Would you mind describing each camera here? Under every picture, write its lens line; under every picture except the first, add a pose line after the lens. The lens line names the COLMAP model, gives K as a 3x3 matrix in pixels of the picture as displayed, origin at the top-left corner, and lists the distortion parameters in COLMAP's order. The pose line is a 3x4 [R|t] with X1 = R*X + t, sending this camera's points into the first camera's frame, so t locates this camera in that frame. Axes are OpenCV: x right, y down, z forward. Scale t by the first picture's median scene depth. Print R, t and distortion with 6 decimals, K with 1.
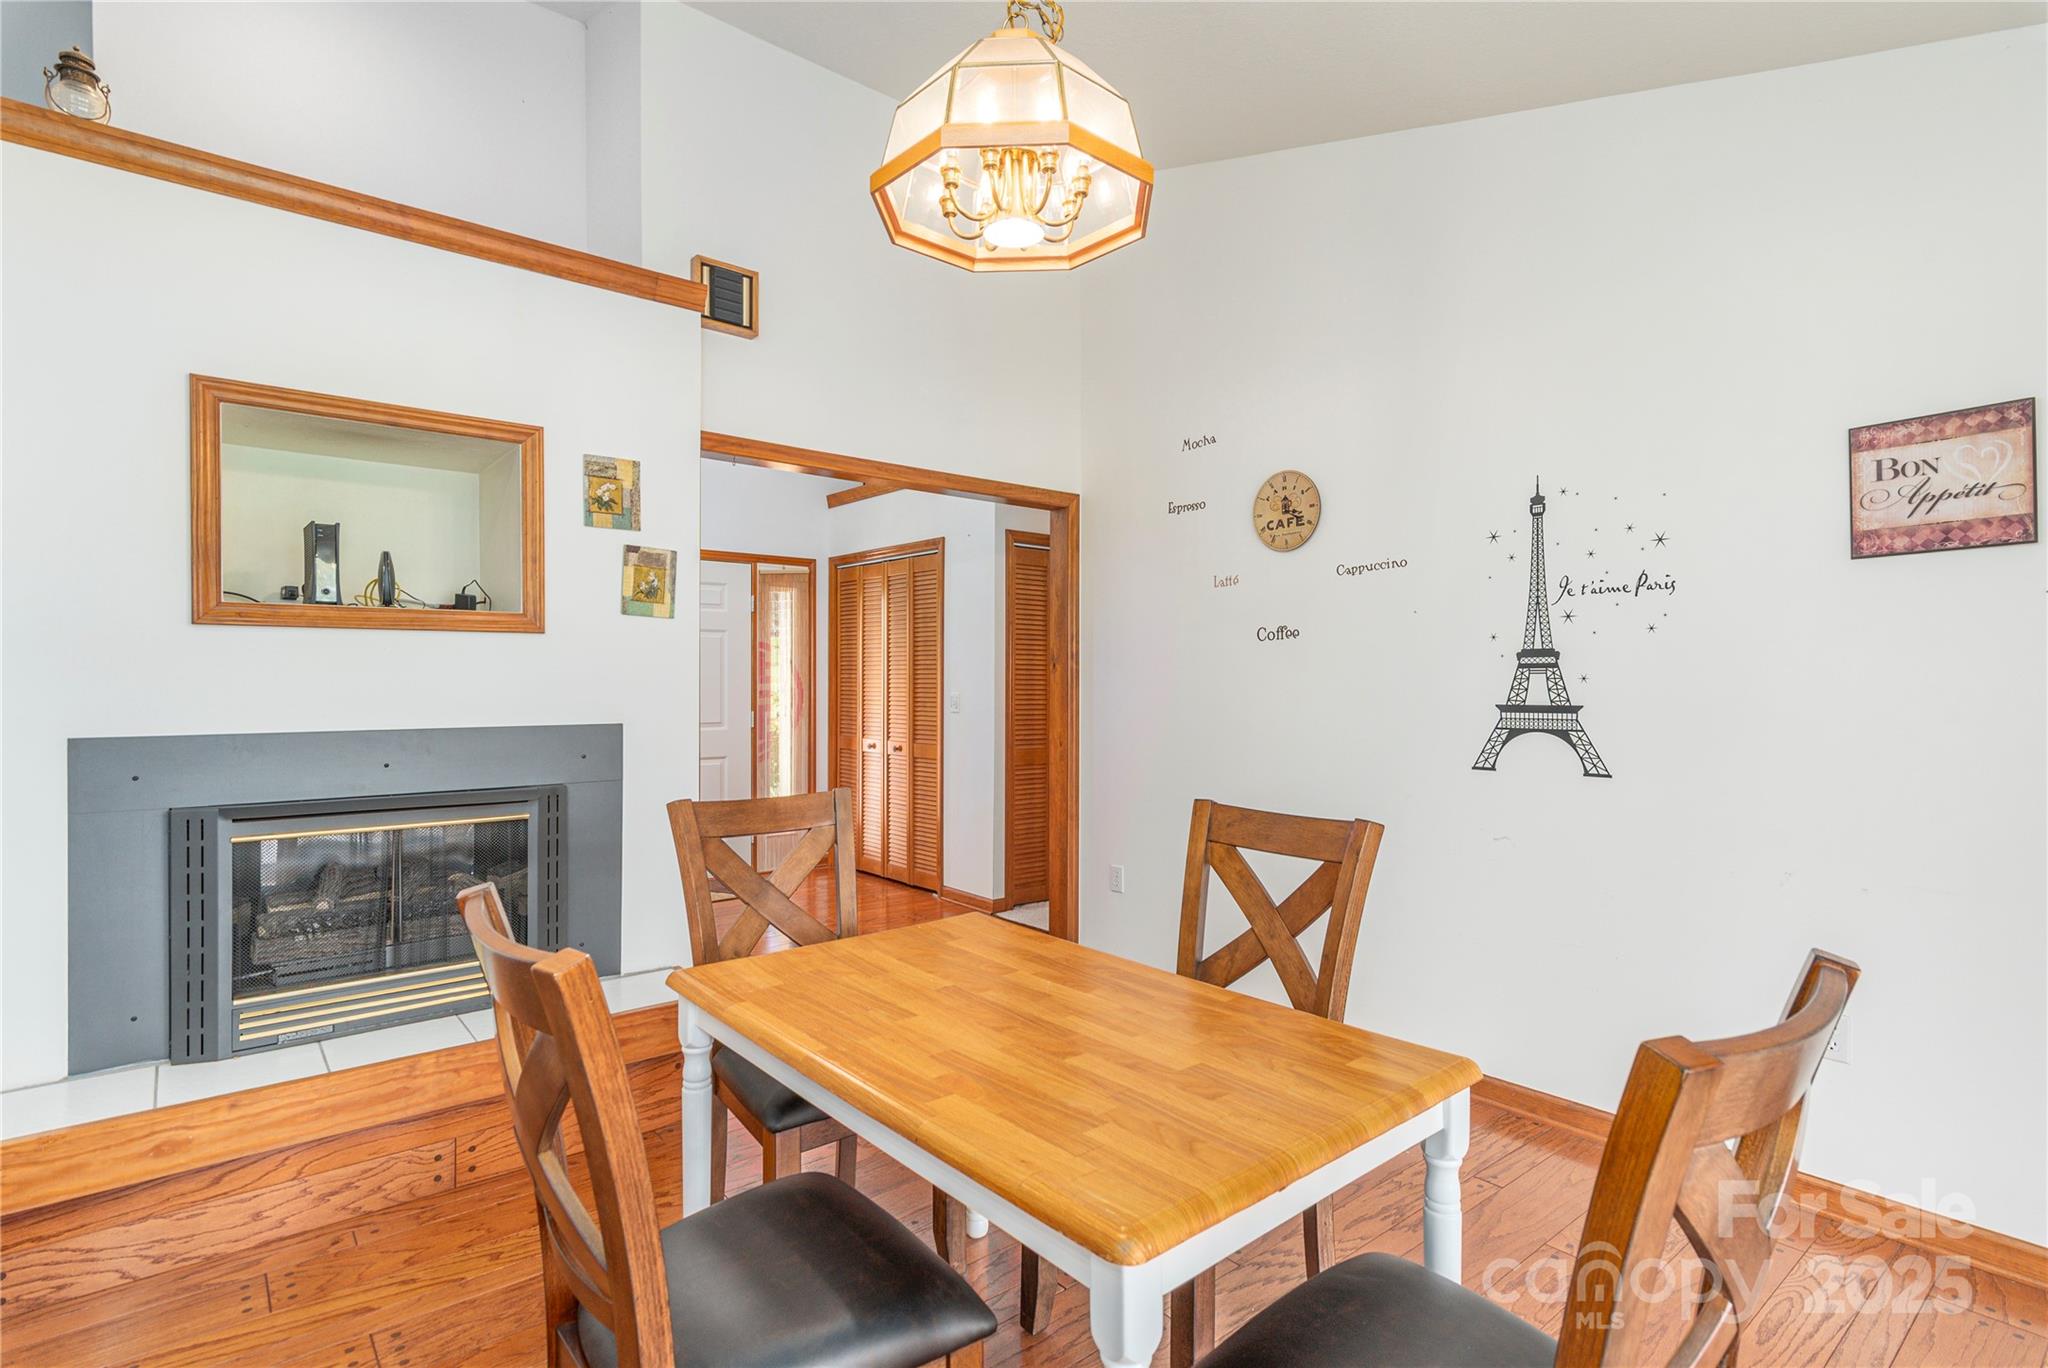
lens RADIAL K [[995.8, 0, 1024.0], [0, 995.8, 684.0], [0, 0, 1]] dist [0.001218, -0.000160]
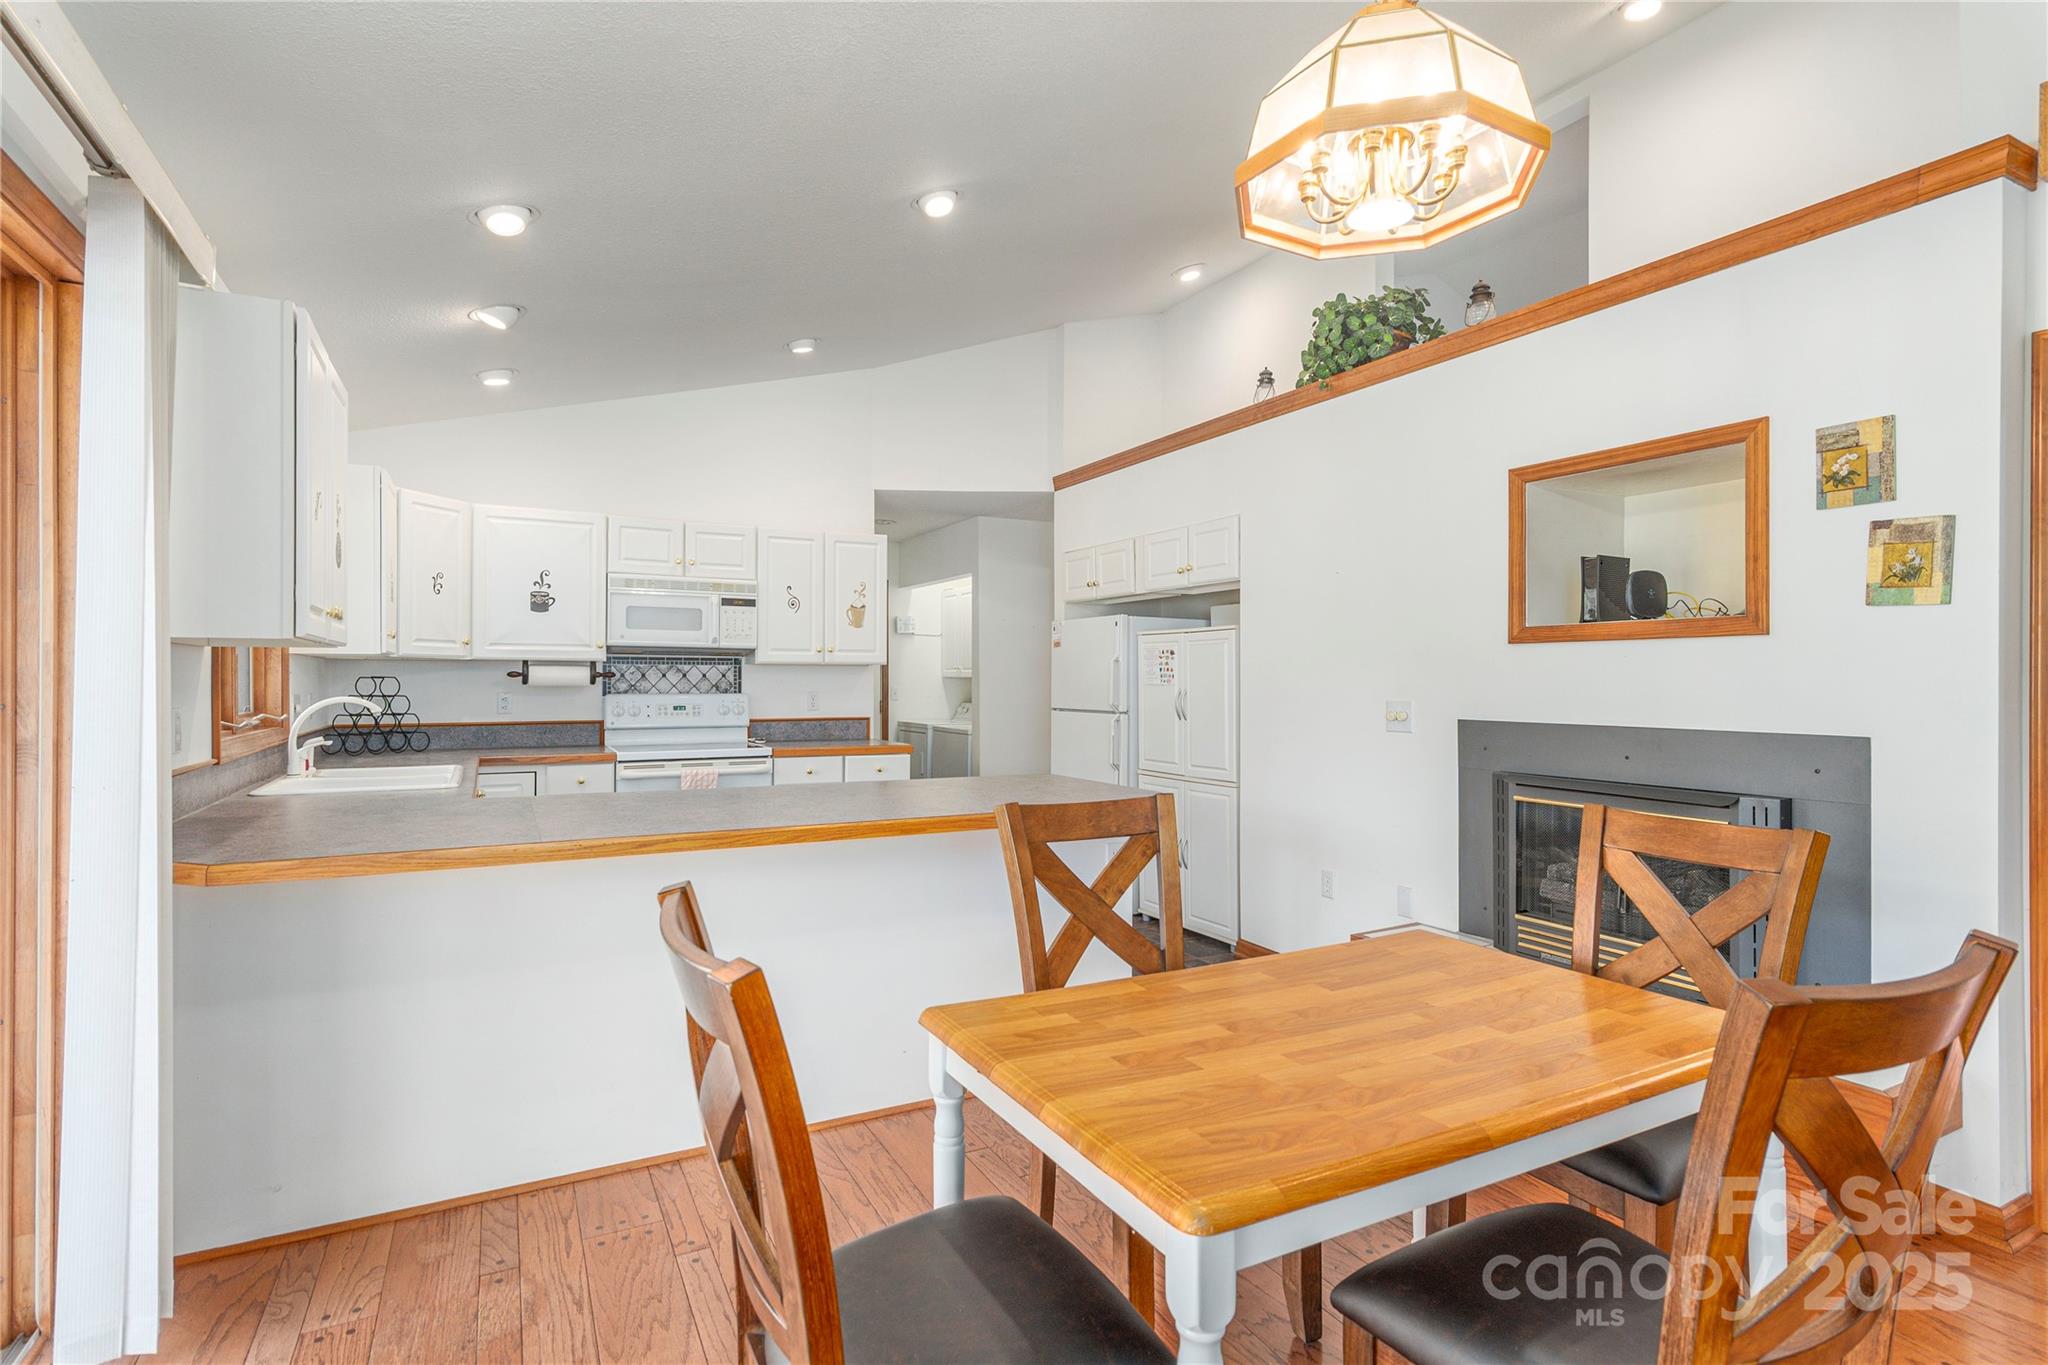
lens RADIAL K [[988.6, 0, 1024.0], [0, 988.6, 682.5], [0, 0, 1]] dist [0.003487, 0.000065]
pose [[-0.201865, 0.000814, -0.979413, 0.563997], [-0.007957, 0.999965, 0.002471, -0.002231], [0.979381, 0.008292, -0.201851, 0.489053]]
